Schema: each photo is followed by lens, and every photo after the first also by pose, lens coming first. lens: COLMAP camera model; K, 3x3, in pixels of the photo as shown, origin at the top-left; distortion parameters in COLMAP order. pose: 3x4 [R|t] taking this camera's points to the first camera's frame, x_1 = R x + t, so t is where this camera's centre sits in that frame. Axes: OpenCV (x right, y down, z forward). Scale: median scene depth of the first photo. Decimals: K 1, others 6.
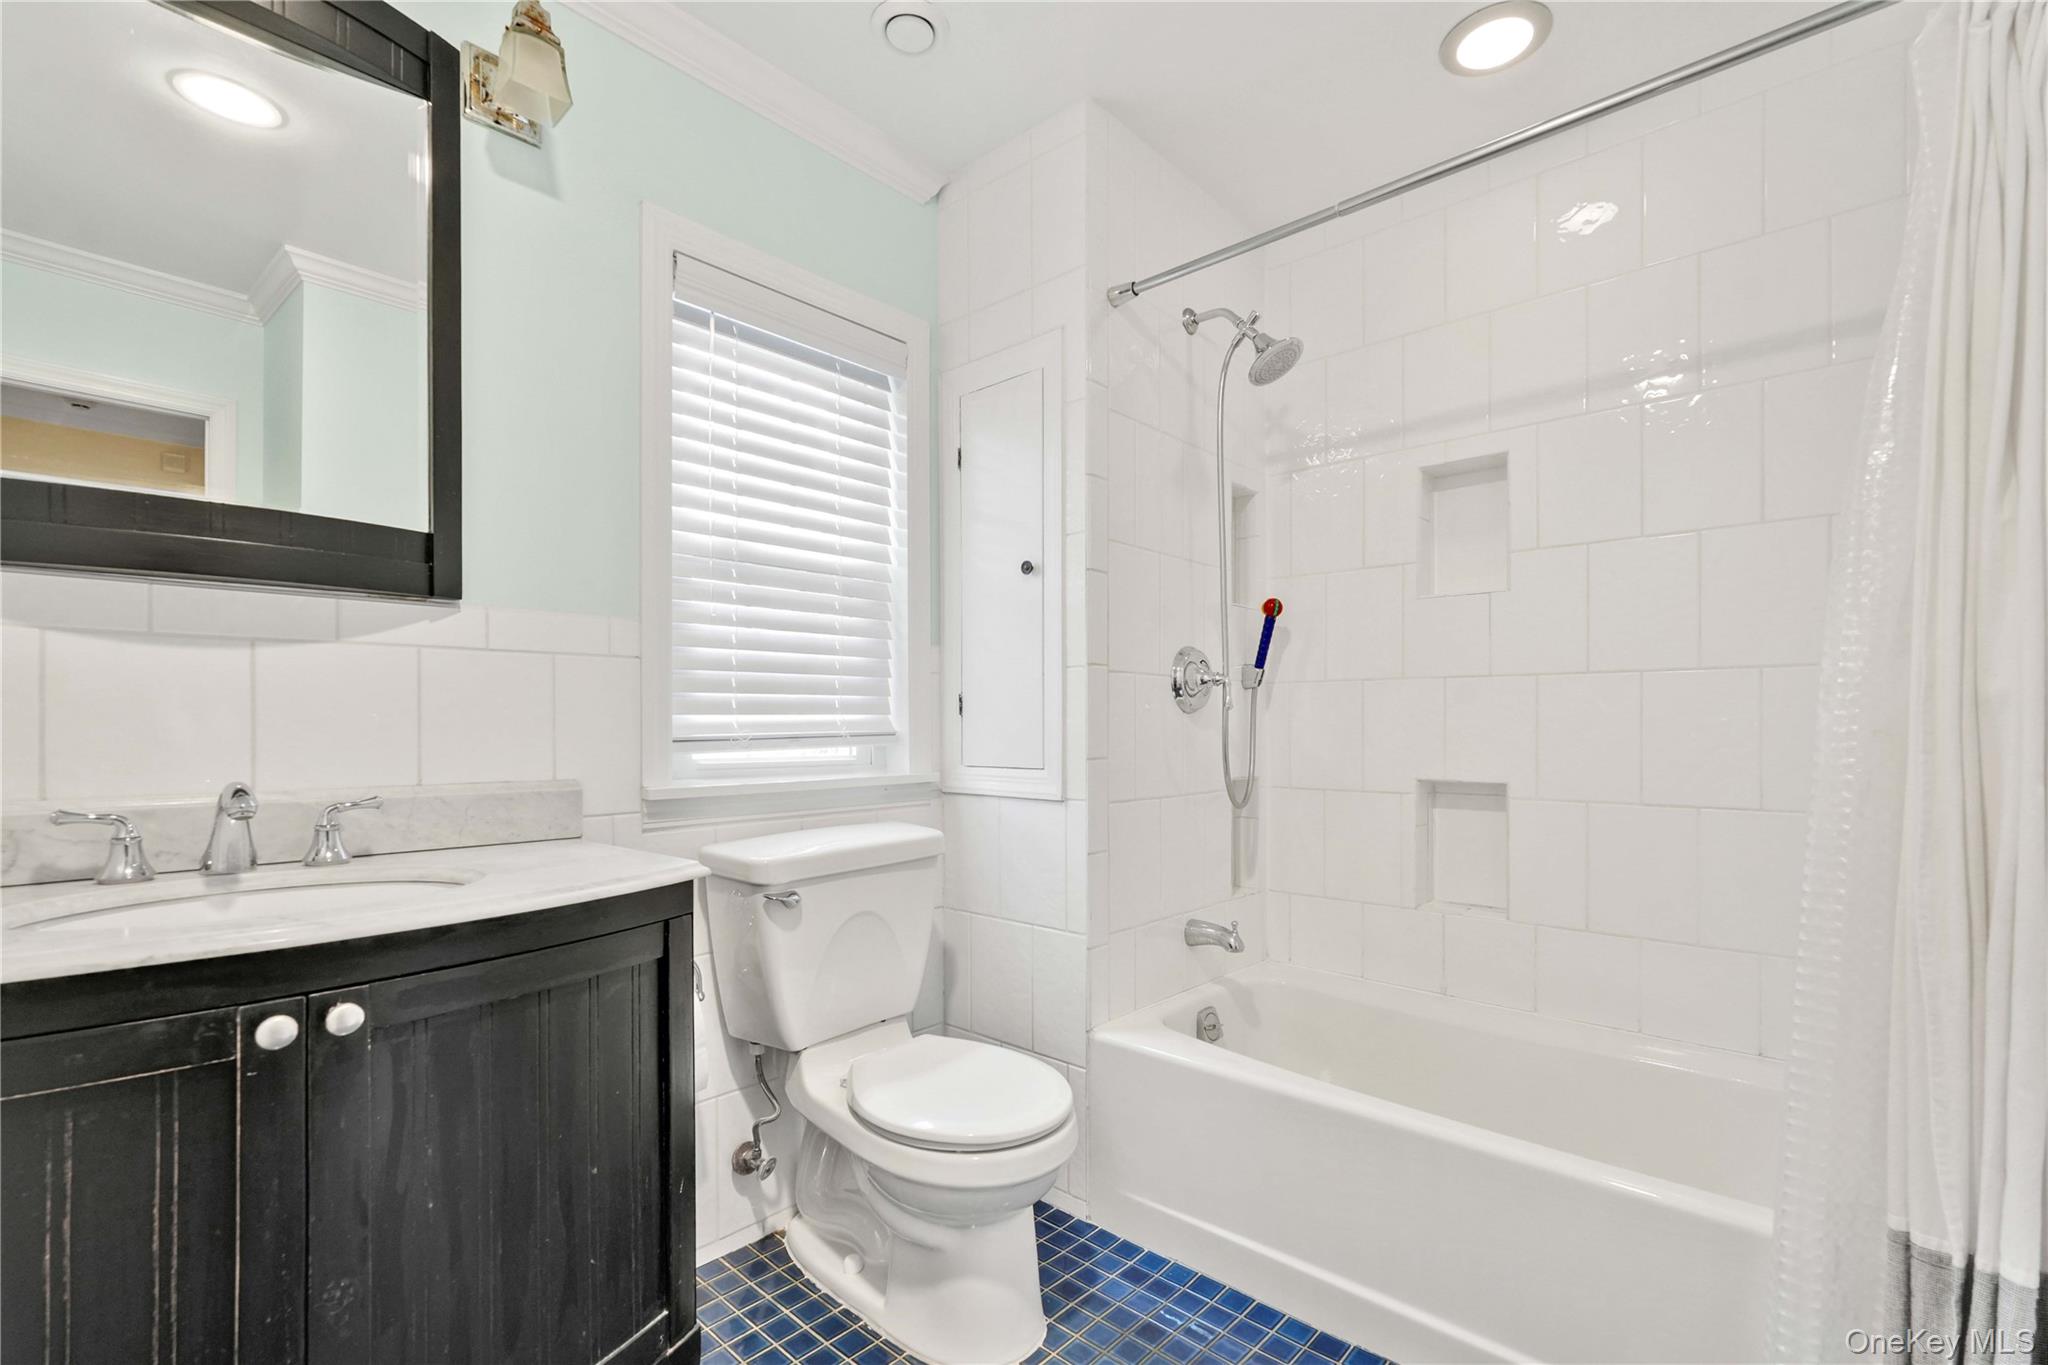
lens RADIAL K [[900.3, 0, 1032.0], [0, 900.3, 719.9], [0, 0, 1]] dist [-0.020503, 0.008376]
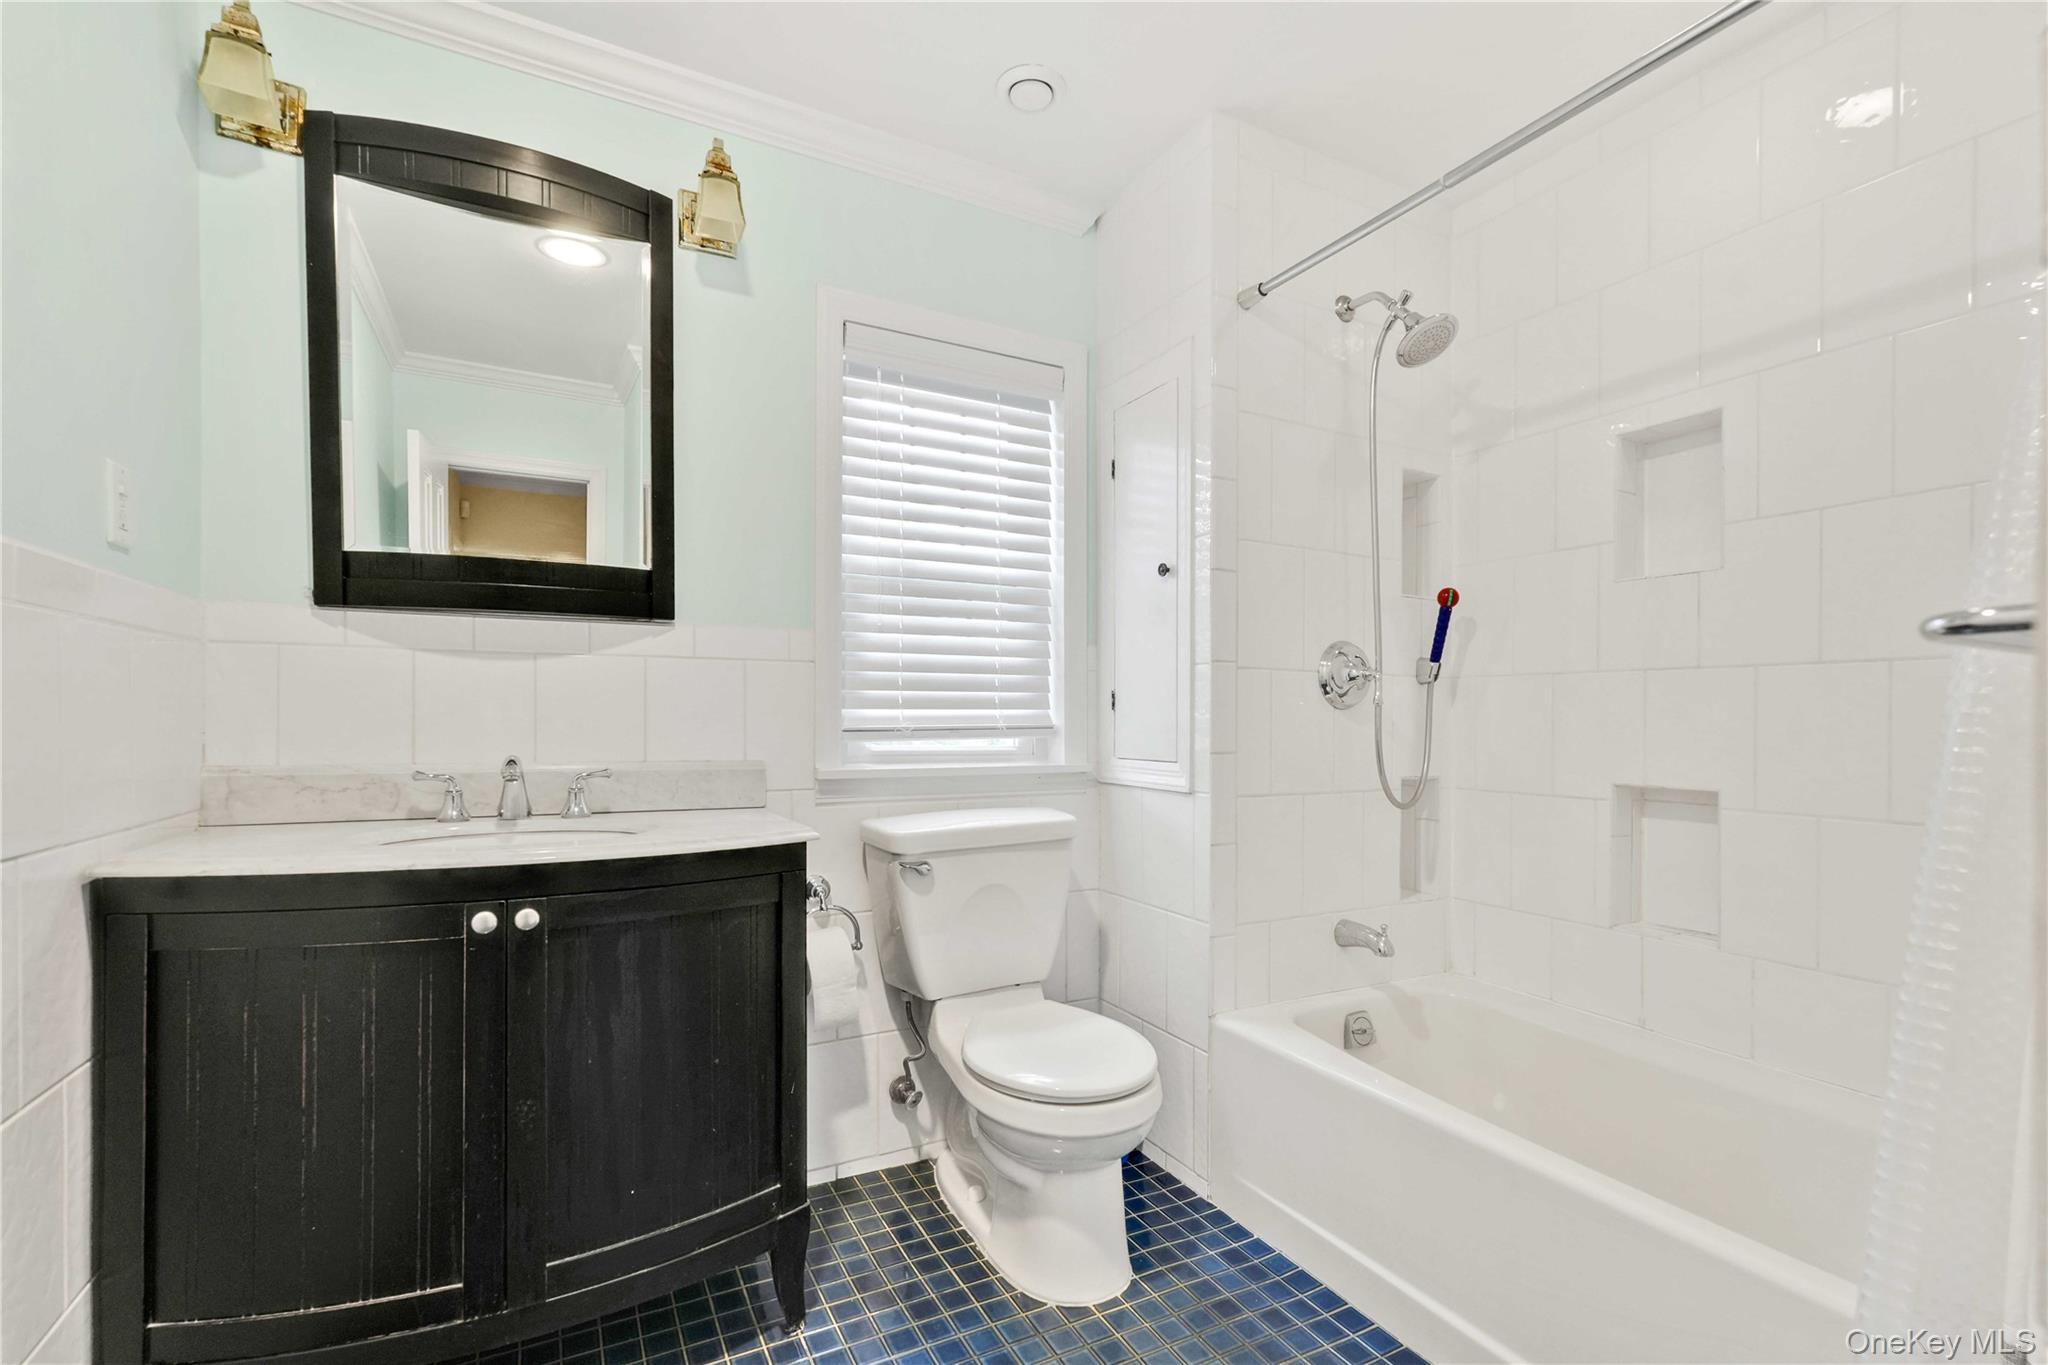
lens RADIAL K [[900.3, 0, 1036.0], [0, 900.3, 717.6], [0, 0, 1]] dist [-0.020503, 0.008376]
pose [[0.941695, 0.006457, -0.336406, 0.227303], [-0.005686, 0.999978, 0.003277, 0.000275], [0.336420, -0.001173, 0.941711, -0.040082]]
